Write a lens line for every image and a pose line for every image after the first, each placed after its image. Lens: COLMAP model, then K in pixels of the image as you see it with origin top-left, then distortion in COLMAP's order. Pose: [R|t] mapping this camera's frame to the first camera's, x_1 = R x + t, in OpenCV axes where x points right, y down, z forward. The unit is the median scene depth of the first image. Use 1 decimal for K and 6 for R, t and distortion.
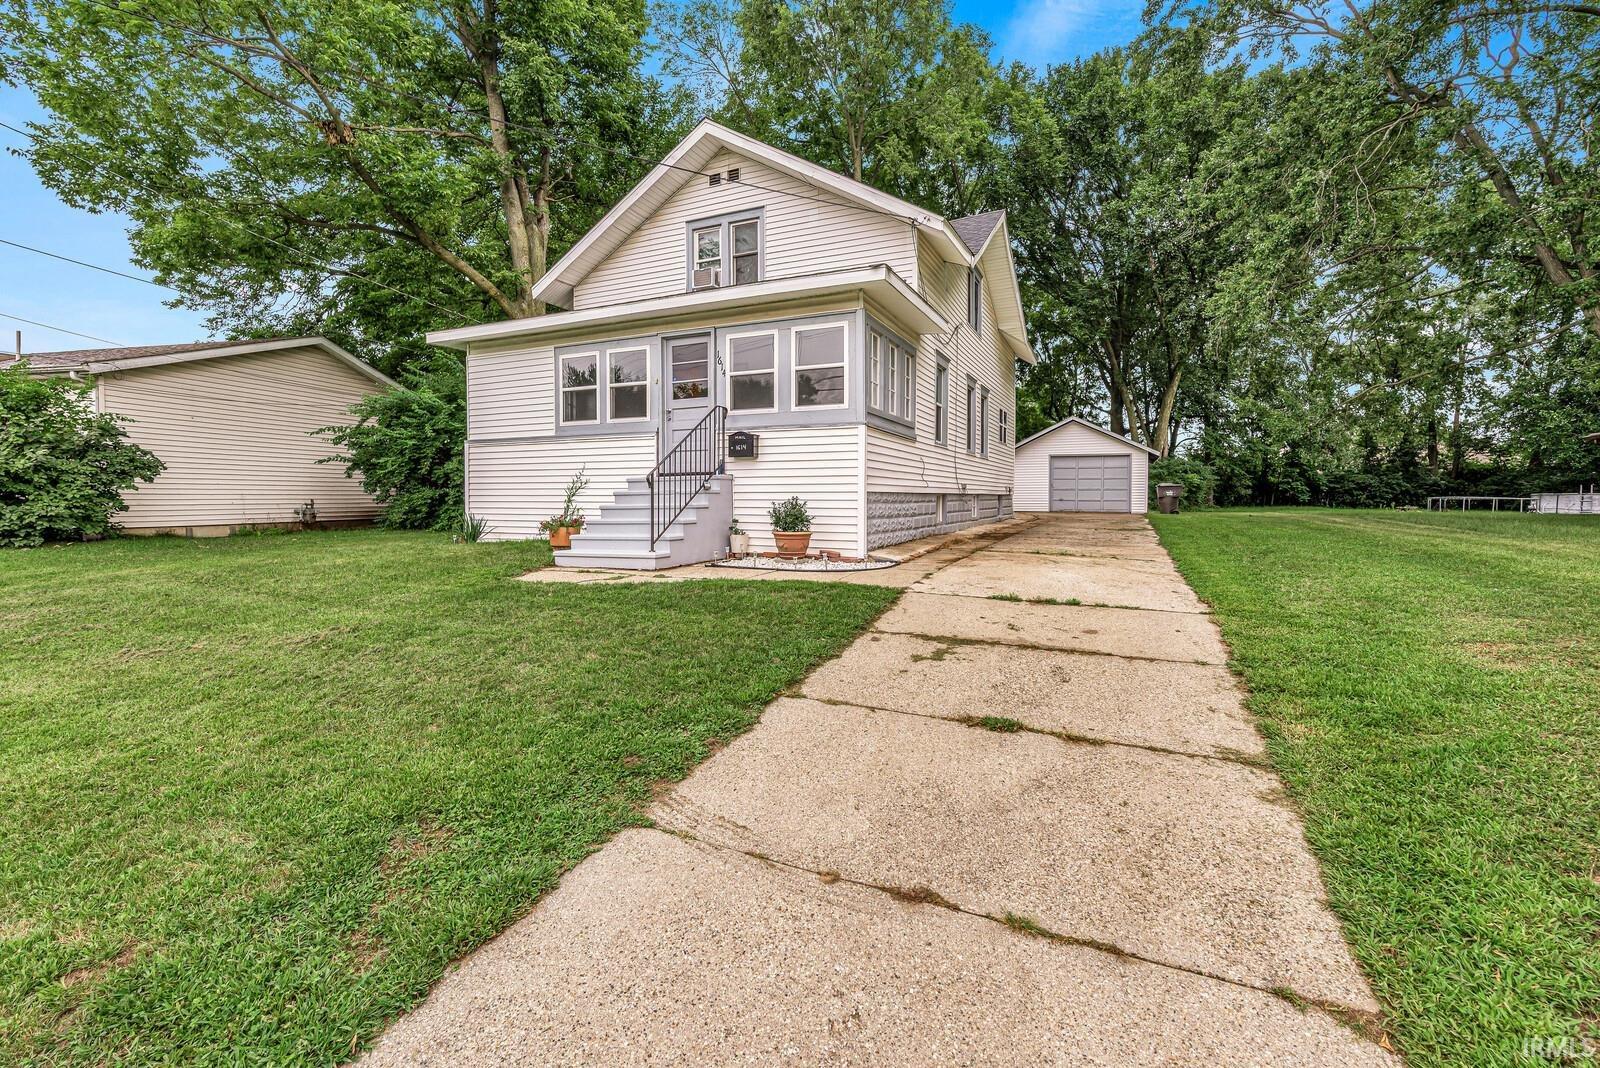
lens RADIAL K [[692.7, 0, 803.2], [0, 692.7, 523.9], [0, 0, 1]] dist [0.000016, 0.000102]
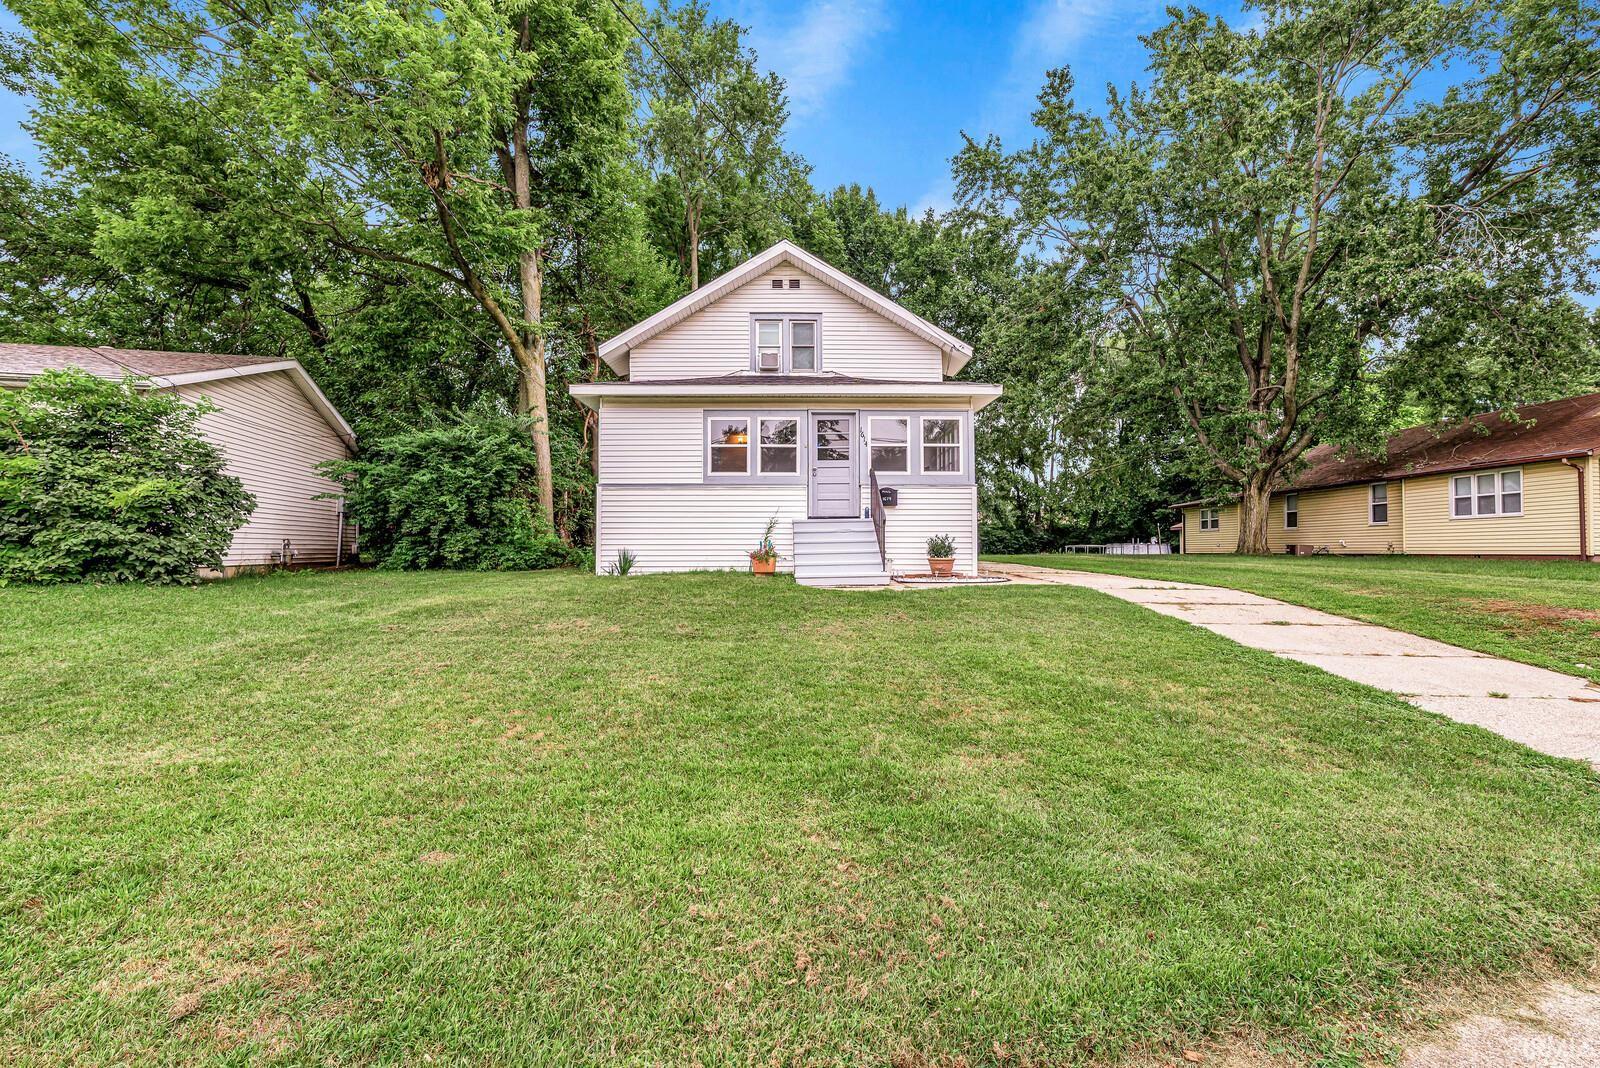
lens RADIAL K [[692.7, 0, 796.6], [0, 692.7, 538.4], [0, 0, 1]] dist [0.000016, 0.000102]
pose [[0.898516, 0.005669, 0.438903, -0.682495], [0.018454, 0.998545, -0.050675, 0.027342], [-0.438552, 0.053632, 0.897104, -0.119554]]
